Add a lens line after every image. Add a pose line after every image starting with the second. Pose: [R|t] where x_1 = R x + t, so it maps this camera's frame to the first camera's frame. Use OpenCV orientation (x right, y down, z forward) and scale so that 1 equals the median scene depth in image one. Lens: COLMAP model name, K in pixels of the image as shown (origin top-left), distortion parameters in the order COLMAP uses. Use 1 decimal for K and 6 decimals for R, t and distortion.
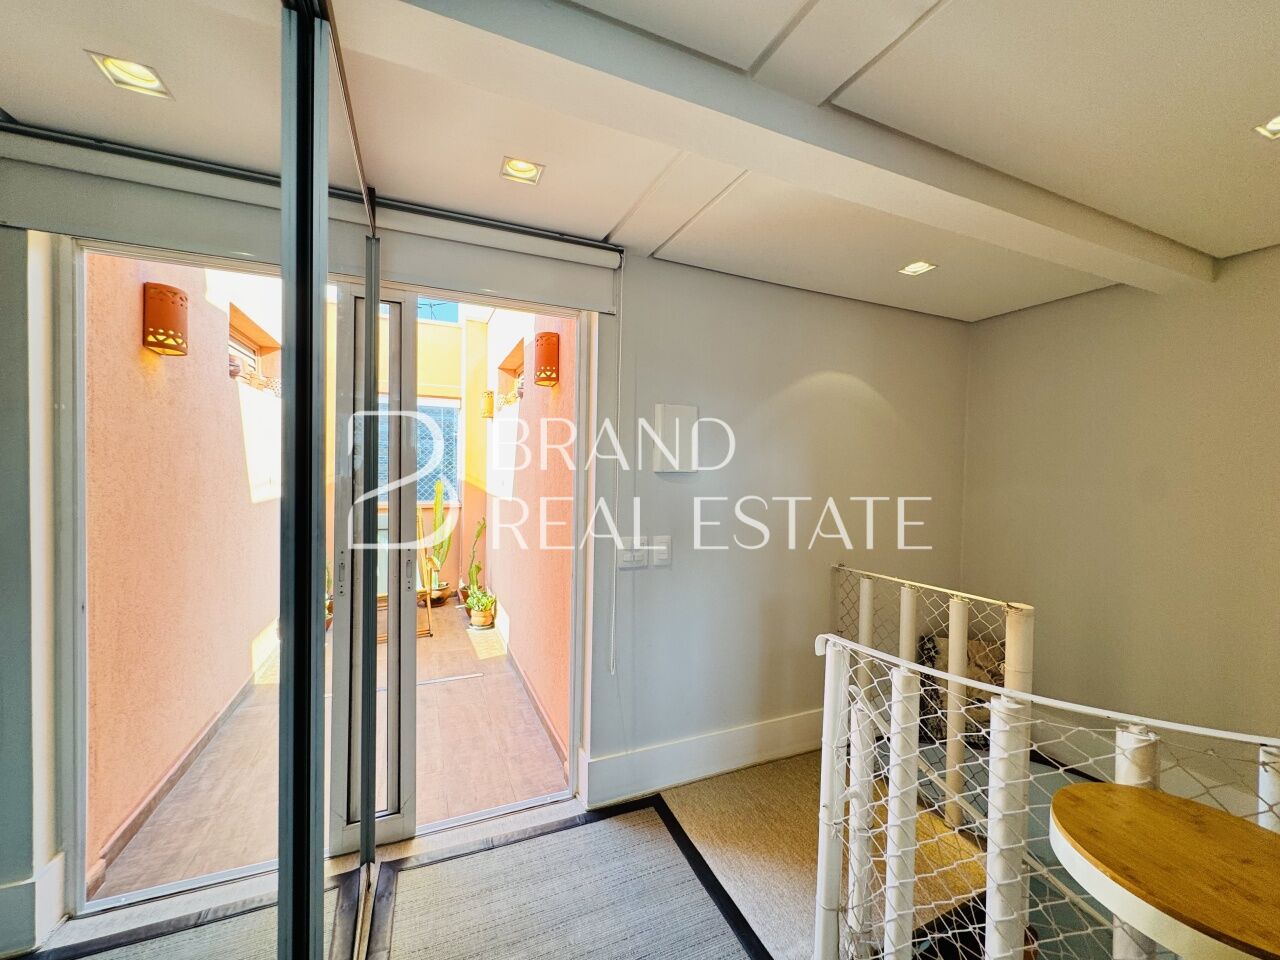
lens RADIAL K [[513.4, 0, 640.0], [0, 513.4, 480.2], [0, 0, 1]] dist [-0.003649, 0.001087]
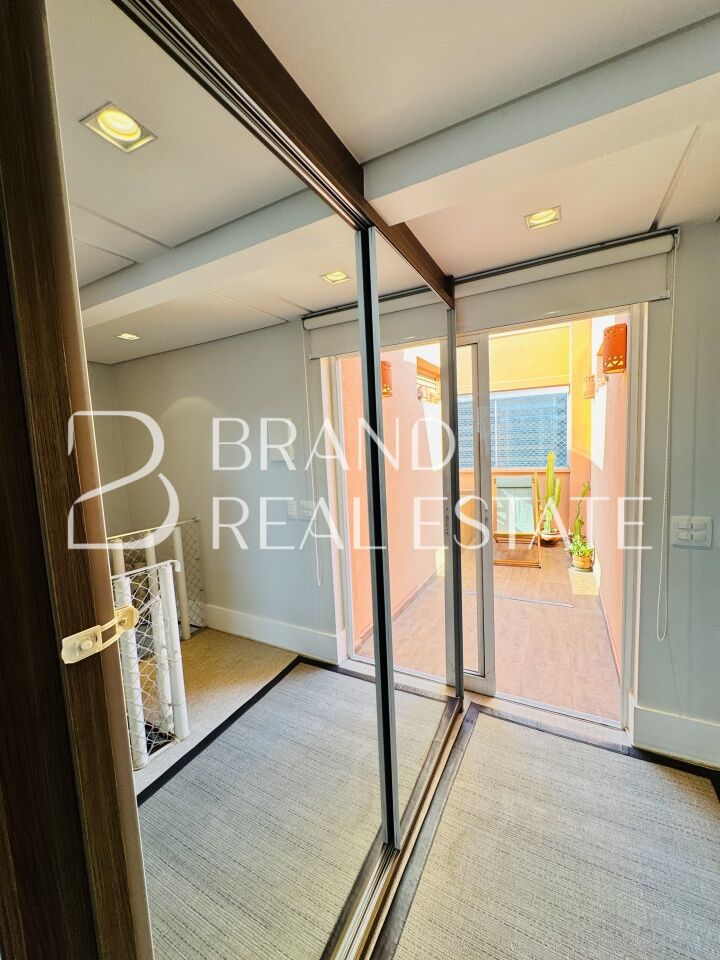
lens RADIAL K [[385.1, 0, 358.5], [0, 385.1, 480.5], [0, 0, 1]] dist [-0.003649, 0.001087]
pose [[0.621370, 0.030755, -0.782914, 0.164963], [0.042613, 0.996424, 0.072962, -0.042685], [0.782358, -0.078699, 0.617837, 0.022911]]
